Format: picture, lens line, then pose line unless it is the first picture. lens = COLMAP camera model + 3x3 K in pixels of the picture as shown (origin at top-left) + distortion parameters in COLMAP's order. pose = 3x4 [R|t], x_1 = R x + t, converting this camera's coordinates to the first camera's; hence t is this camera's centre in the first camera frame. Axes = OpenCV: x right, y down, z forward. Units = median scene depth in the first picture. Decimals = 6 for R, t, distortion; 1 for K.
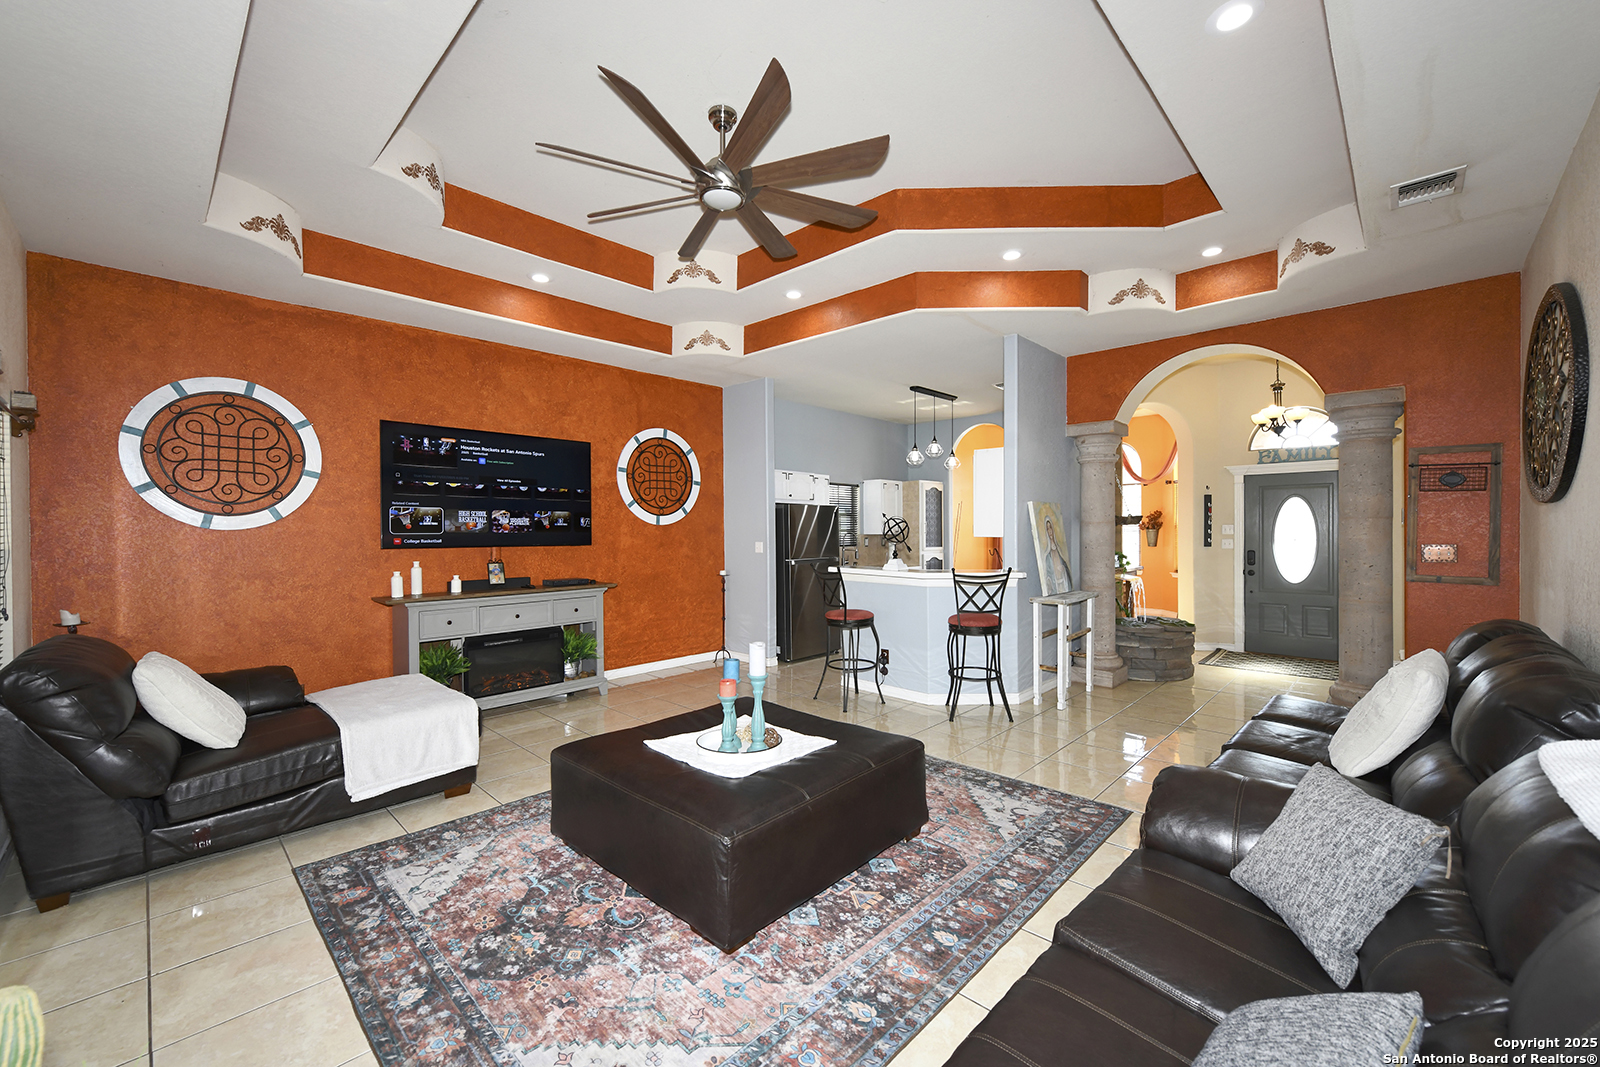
lens RADIAL K [[635.9, 0, 776.0], [0, 635.9, 534.1], [0, 0, 1]] dist [0.026289, 0.000159]
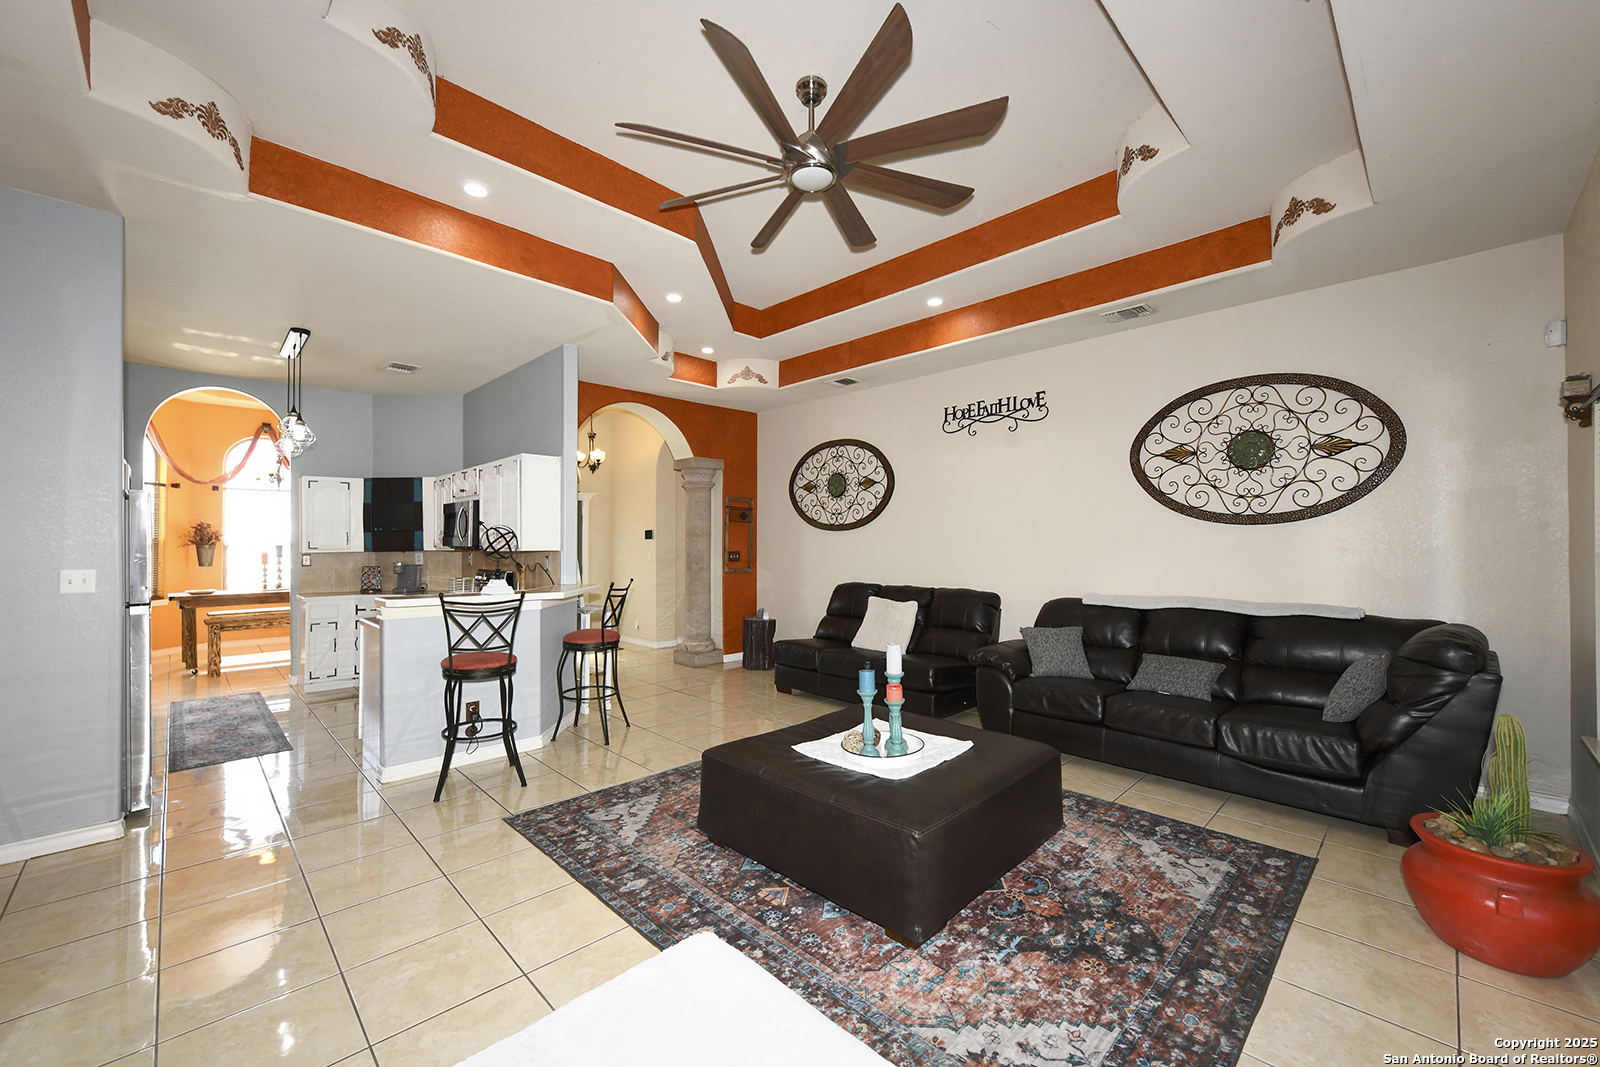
lens RADIAL K [[652.1, 0, 796.3], [0, 652.1, 553.9], [0, 0, 1]] dist [0.001632, -0.000125]
pose [[-0.014779, 0.007371, 0.999864, -1.207706], [0.018131, 0.999810, -0.007102, 0.023986], [-0.999726, 0.018023, -0.014909, 1.260287]]
